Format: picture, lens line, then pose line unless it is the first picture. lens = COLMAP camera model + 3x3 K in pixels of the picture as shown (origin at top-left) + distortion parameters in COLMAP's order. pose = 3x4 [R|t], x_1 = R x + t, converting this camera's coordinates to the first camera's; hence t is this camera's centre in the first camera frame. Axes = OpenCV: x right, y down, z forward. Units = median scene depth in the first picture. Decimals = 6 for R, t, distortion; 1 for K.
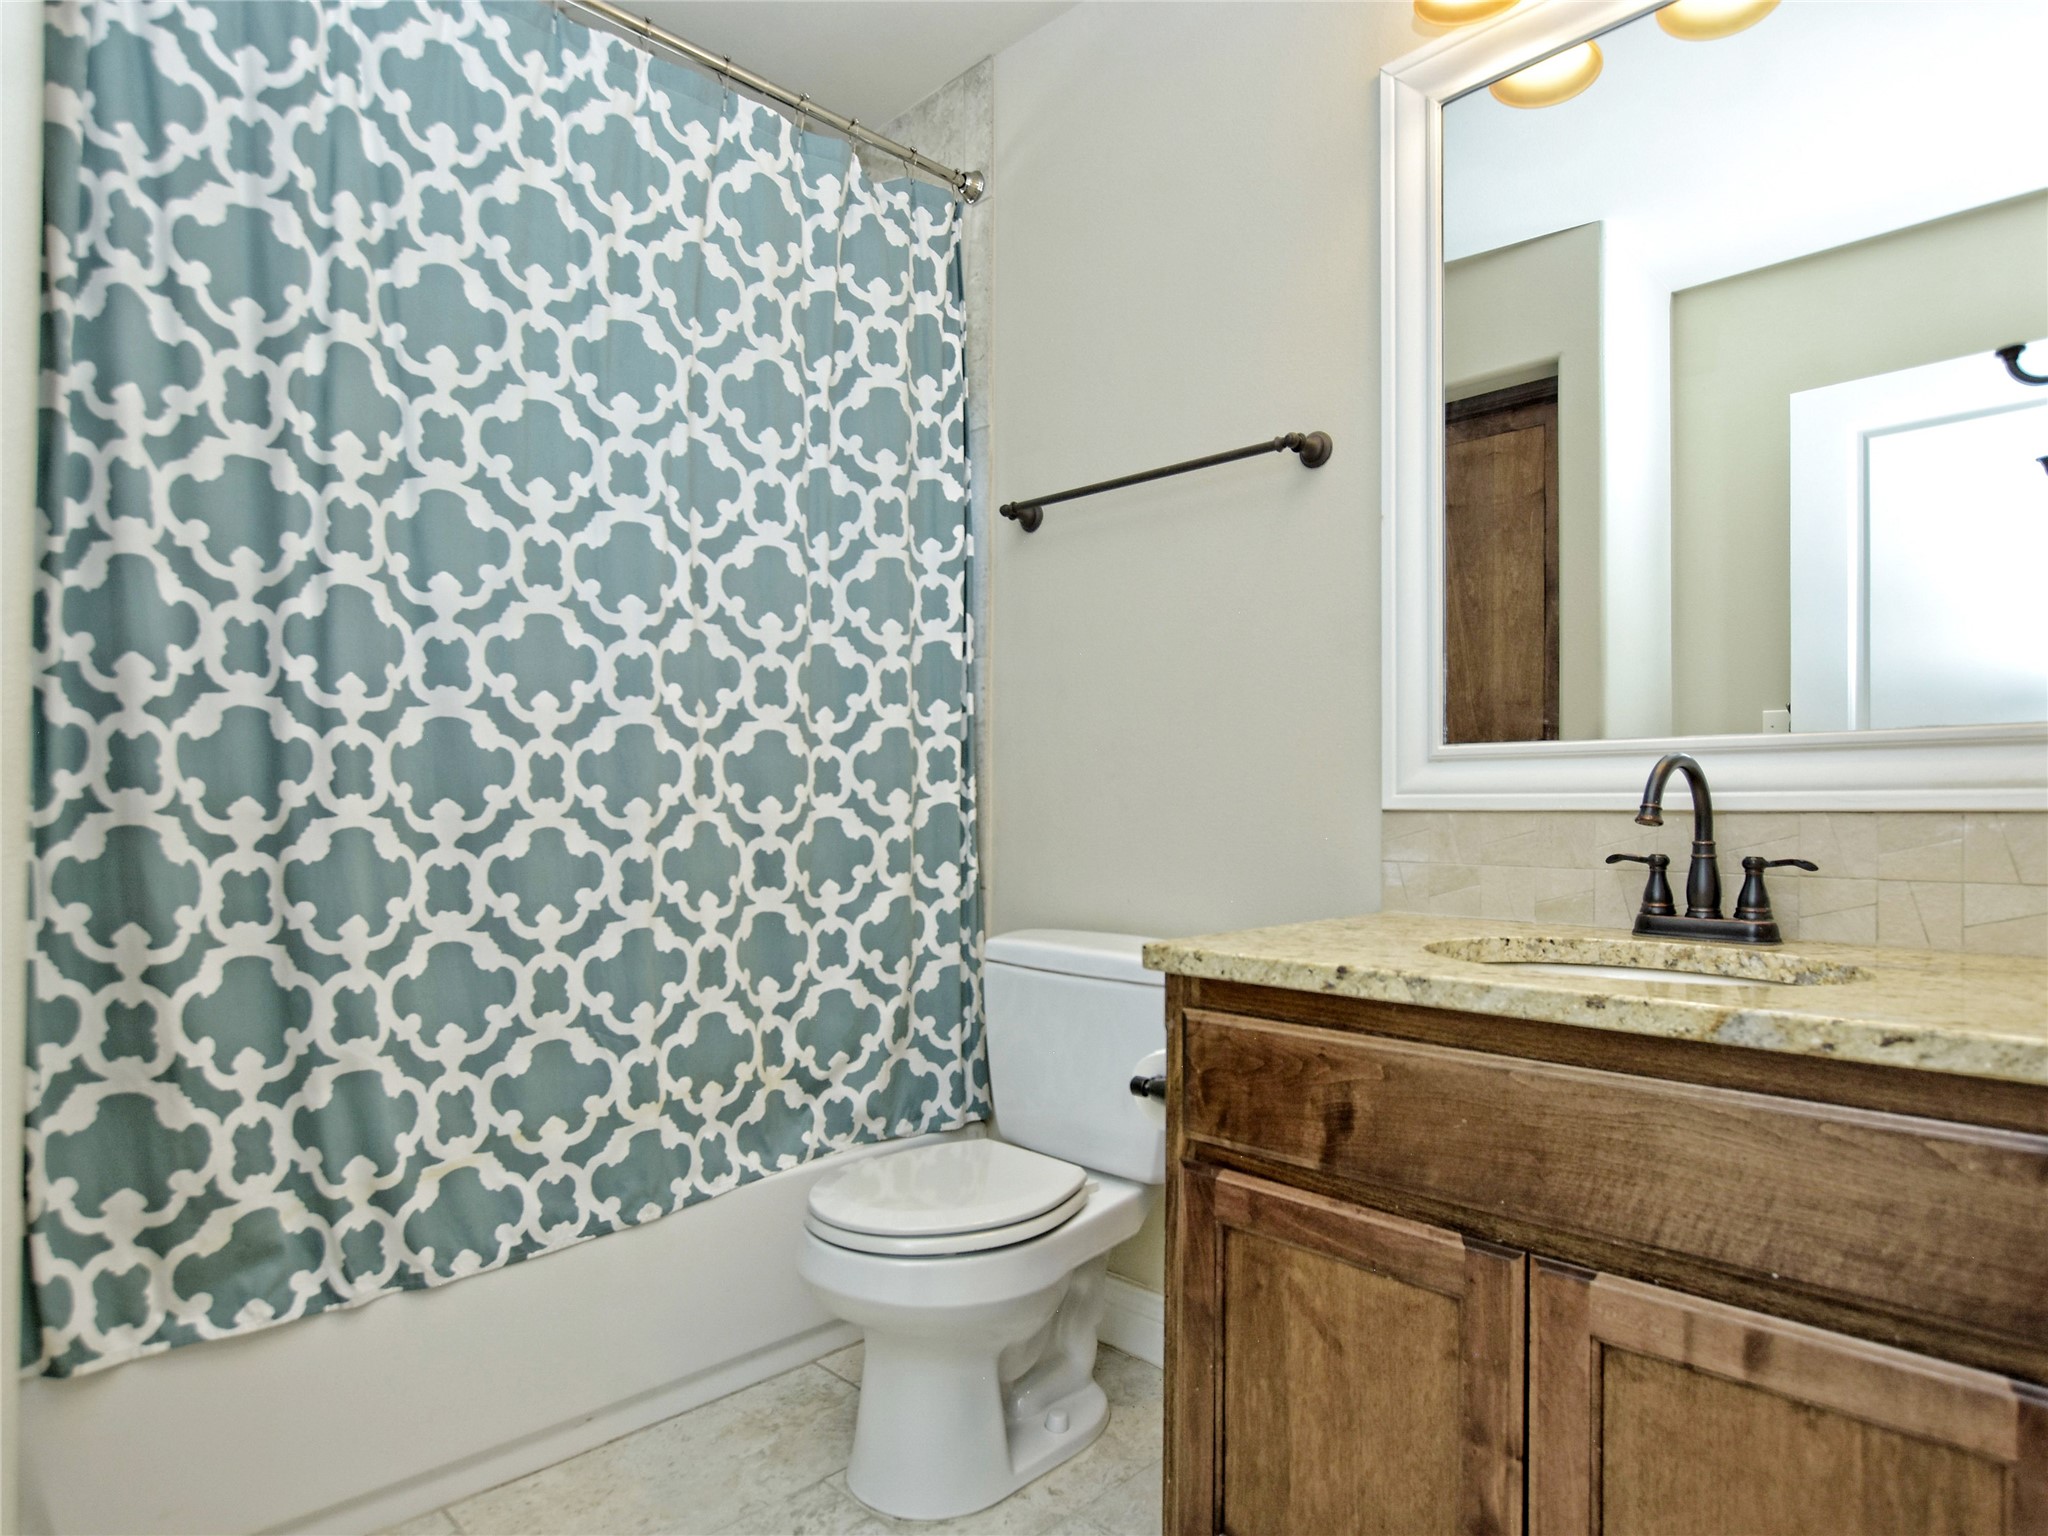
lens RADIAL K [[1196.9, 0, 1021.5], [0, 1196.9, 814.7], [0, 0, 1]] dist [0.004581, 0.000856]
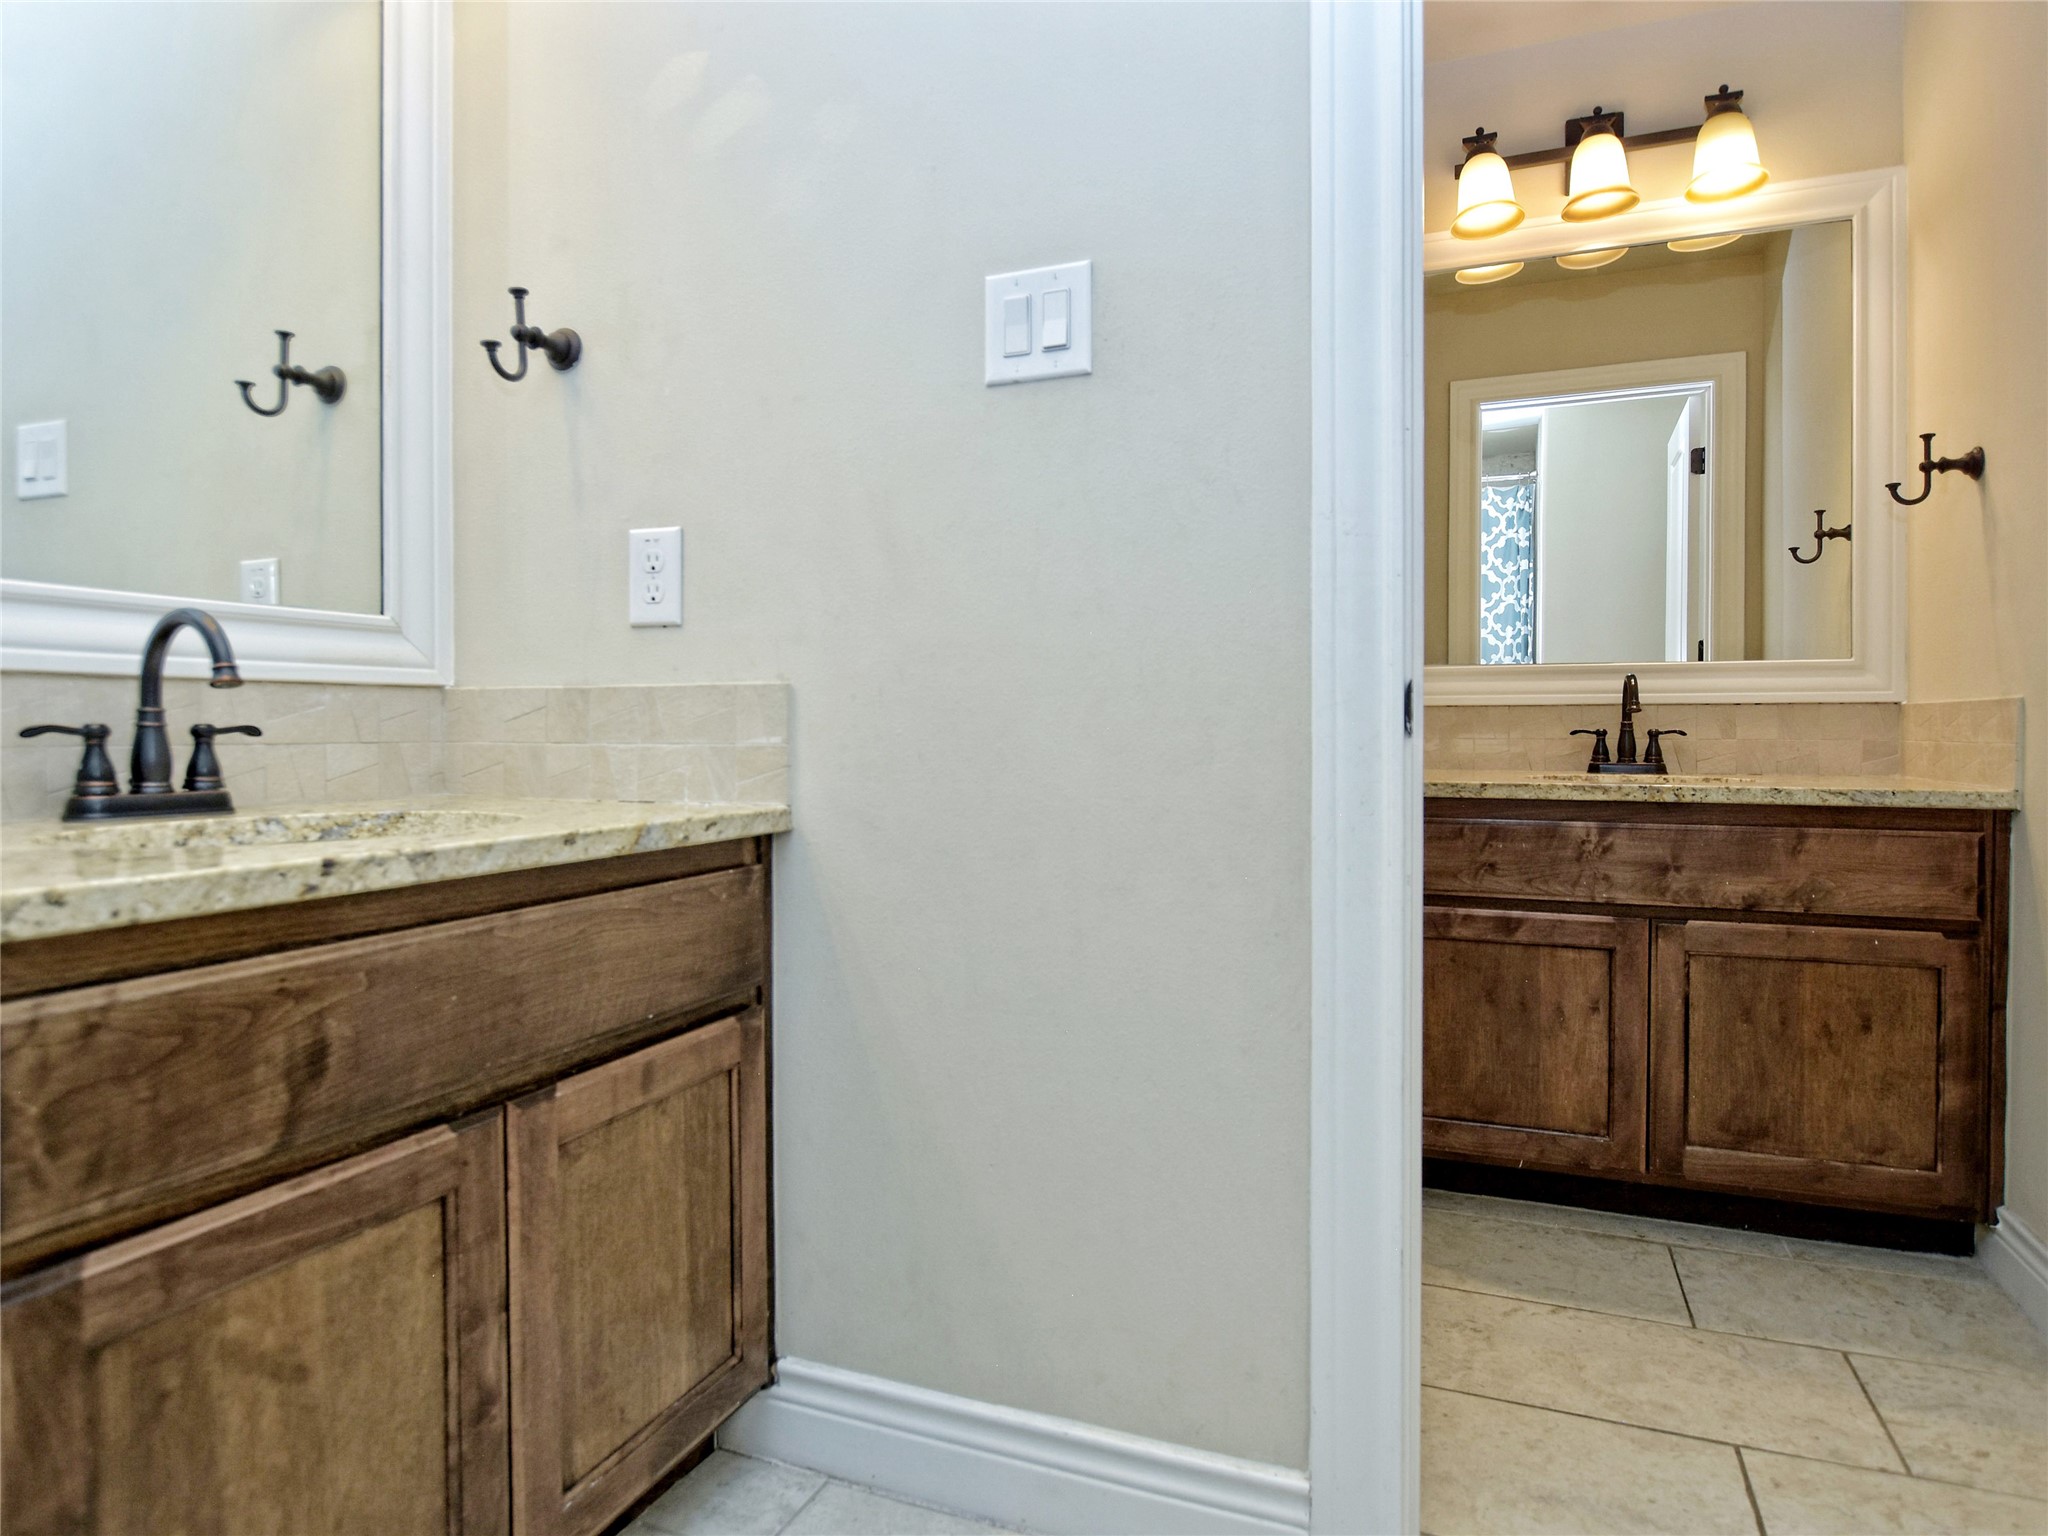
lens RADIAL K [[1180.8, 0, 1023.4], [0, 1180.8, 736.9], [0, 0, 1]] dist [-0.002687, -0.002093]
pose [[-0.404348, -0.007618, 0.914573, -0.574110], [0.002678, 0.999951, 0.009514, 0.042020], [-0.914601, 0.006296, -0.404308, 0.867688]]
